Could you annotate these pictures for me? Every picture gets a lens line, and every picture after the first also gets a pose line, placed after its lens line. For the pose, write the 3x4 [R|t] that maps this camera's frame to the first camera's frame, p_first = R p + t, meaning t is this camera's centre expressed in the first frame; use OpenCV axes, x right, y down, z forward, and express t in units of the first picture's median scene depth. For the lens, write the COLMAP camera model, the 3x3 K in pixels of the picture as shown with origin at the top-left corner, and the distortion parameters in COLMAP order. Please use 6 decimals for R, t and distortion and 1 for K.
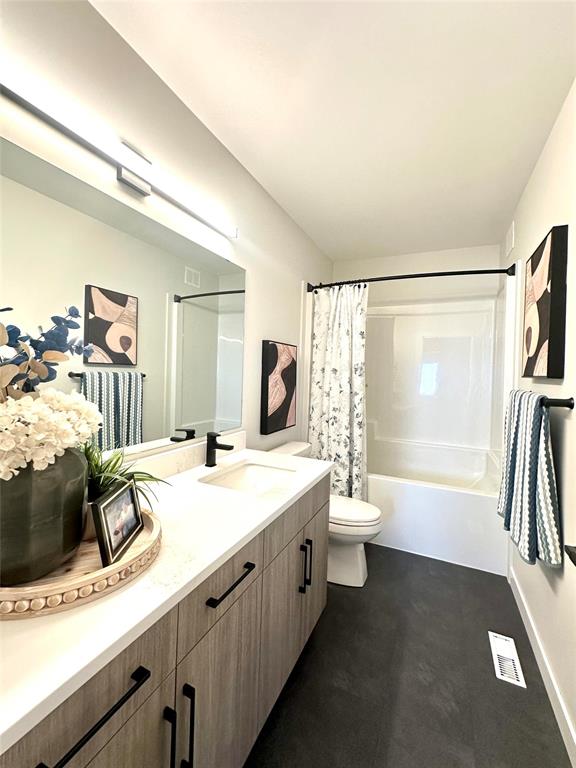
lens RADIAL K [[328.4, 0, 289.3], [0, 328.4, 369.9], [0, 0, 1]] dist [-0.002265, -0.000475]
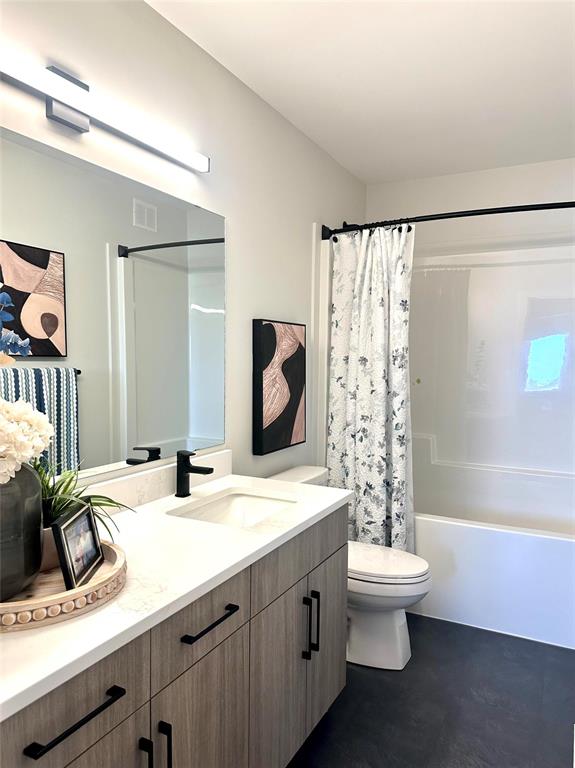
lens RADIAL K [[560.4, 0, 287.5], [0, 560.4, 384.0], [0, 0, 1]] dist [0.117717, -0.189962]
pose [[0.998816, -0.017722, -0.045304, 0.042184], [0.020128, 0.998380, 0.053213, -0.015655], [0.044288, -0.054062, 0.997555, -0.176985]]
